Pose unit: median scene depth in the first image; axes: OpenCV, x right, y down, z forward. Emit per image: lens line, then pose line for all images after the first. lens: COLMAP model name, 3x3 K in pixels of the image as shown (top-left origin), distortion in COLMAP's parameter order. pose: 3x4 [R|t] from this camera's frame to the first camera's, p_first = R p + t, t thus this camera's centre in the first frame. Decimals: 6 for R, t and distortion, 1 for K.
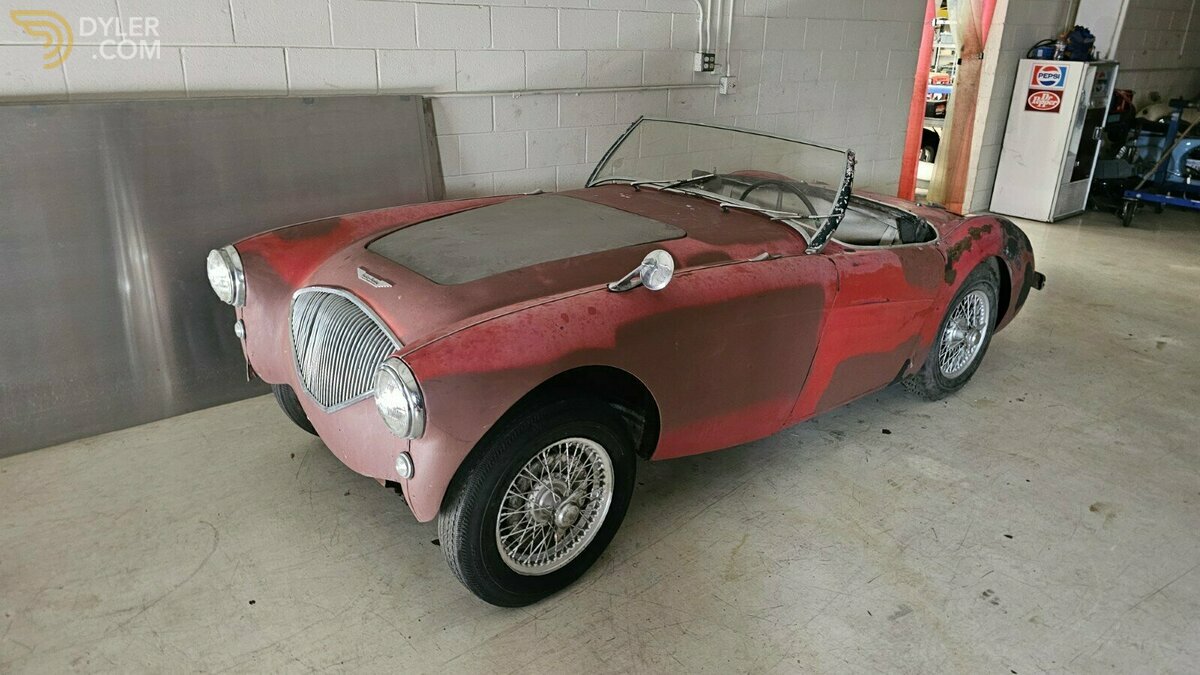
lens RADIAL K [[832.8, 0, 594.8], [0, 832.8, 327.7], [0, 0, 1]] dist [0.068985, -0.069903]
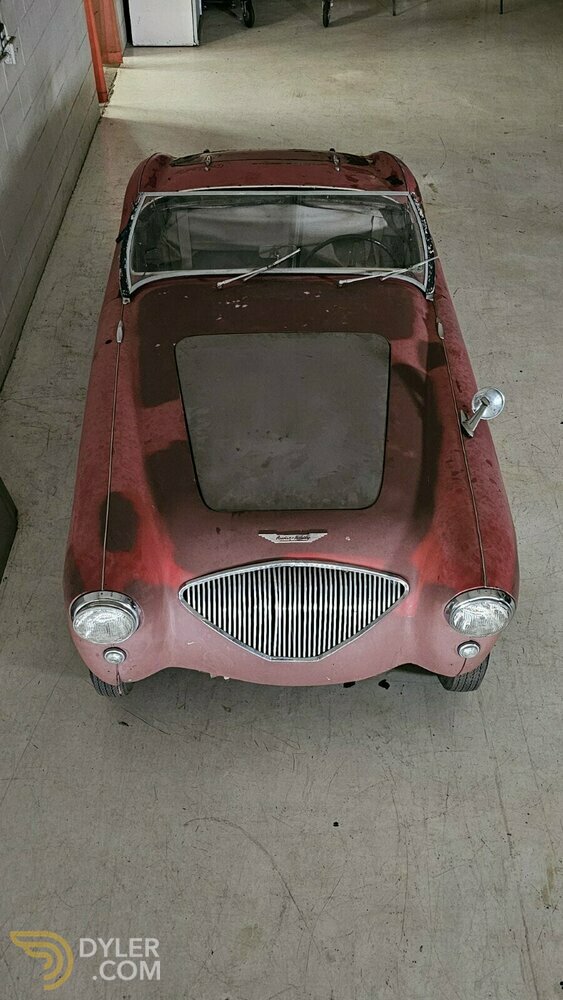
lens RADIAL K [[1029.5, 0, 302.9], [0, 1029.5, 490.2], [0, 0, 1]] dist [0.142503, -0.295571]
pose [[0.616413, -0.547439, 0.565991, -0.825559], [0.281074, 0.824409, 0.491272, -0.634398], [-0.735549, -0.143741, 0.662047, 0.133756]]
